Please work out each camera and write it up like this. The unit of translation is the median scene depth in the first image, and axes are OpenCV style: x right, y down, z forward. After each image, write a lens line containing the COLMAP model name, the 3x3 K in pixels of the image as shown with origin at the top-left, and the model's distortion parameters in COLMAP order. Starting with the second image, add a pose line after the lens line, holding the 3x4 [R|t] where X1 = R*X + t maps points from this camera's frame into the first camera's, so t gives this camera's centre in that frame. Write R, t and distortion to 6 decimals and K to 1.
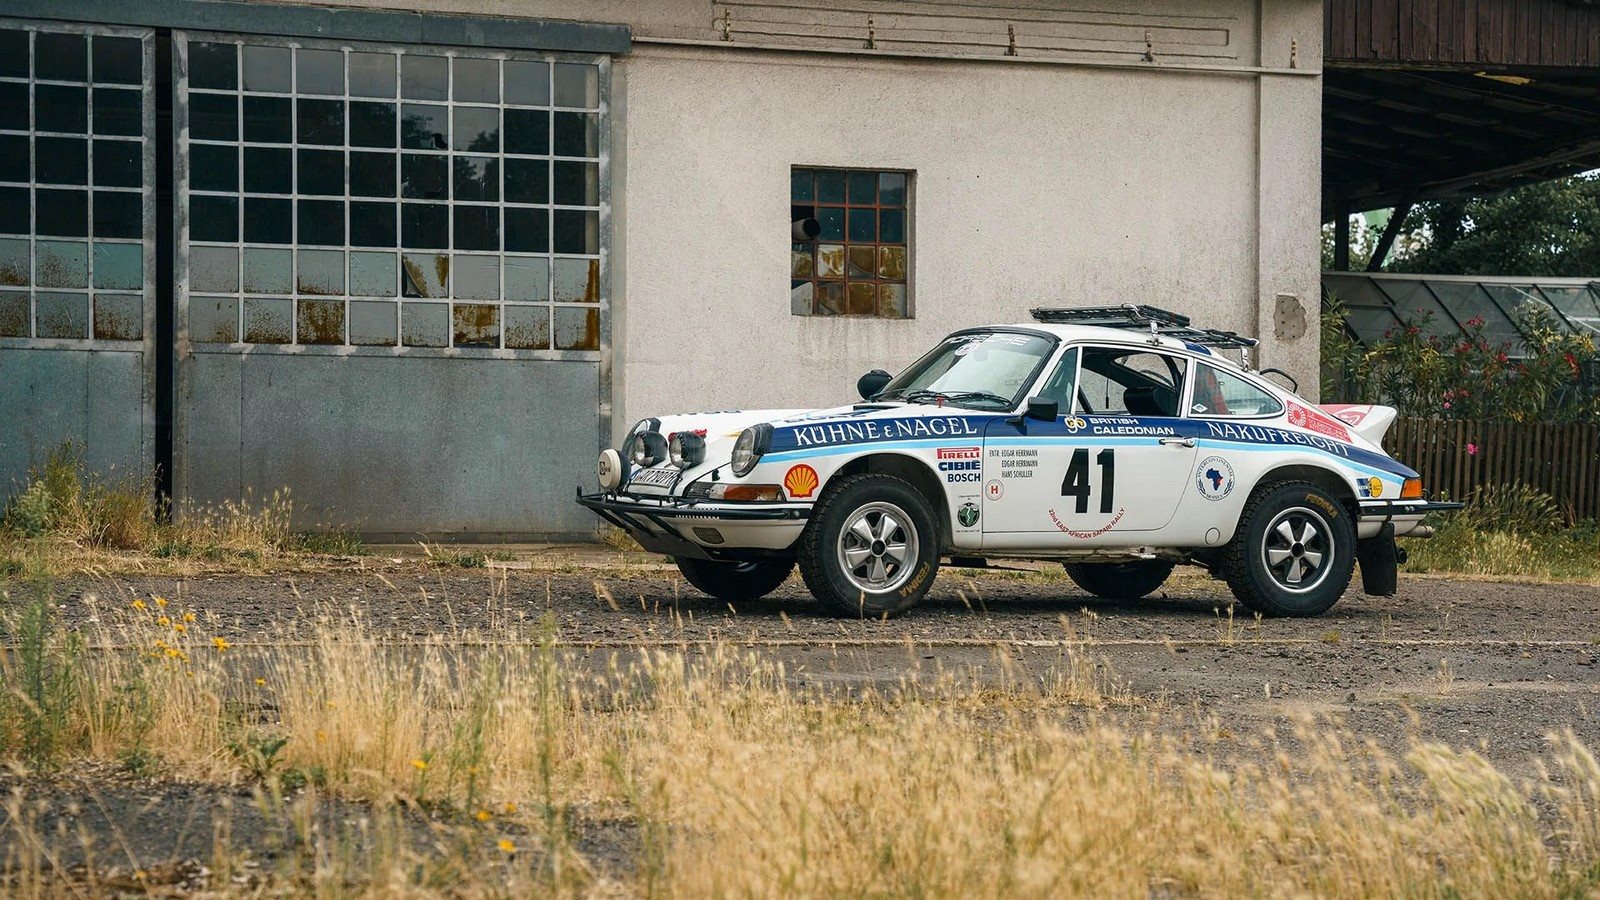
lens RADIAL K [[3081.9, 0, 800.0], [0, 3081.9, 450.0], [0, 0, 1]] dist [0.275248, 0.337293]
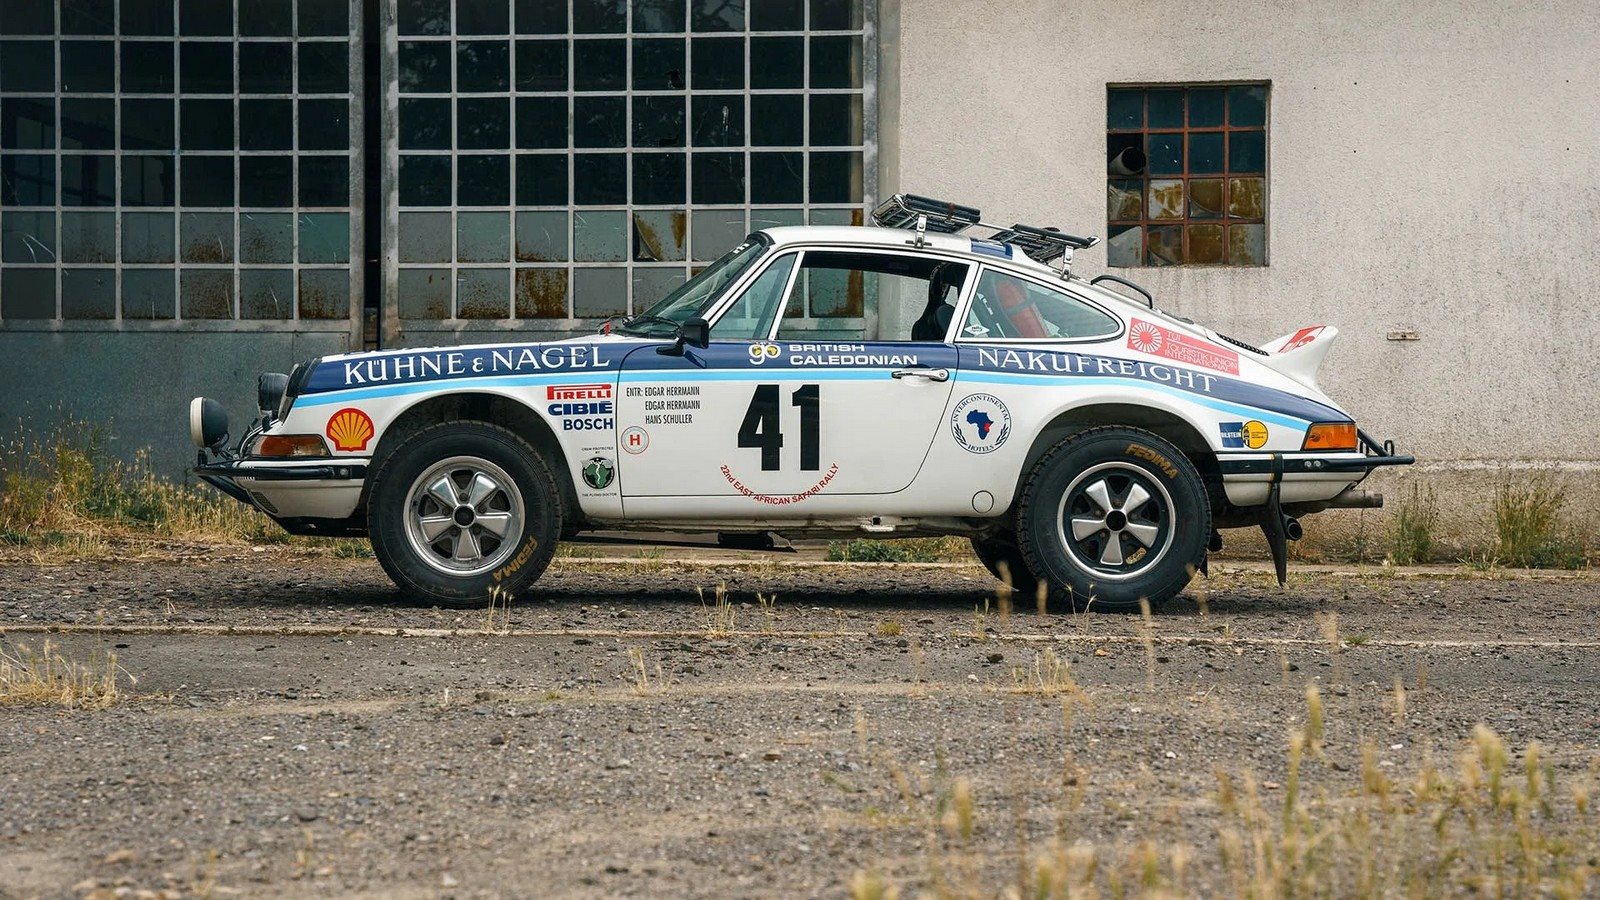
lens RADIAL K [[3210.7, 0, 800.0], [0, 3210.7, 450.0], [0, 0, 1]] dist [0.305438, 0.097481]
pose [[0.918848, -0.015471, -0.394308, 0.390797], [0.009765, 0.999817, -0.016472, 0.027309], [0.394491, 0.011285, 0.918831, 0.275889]]
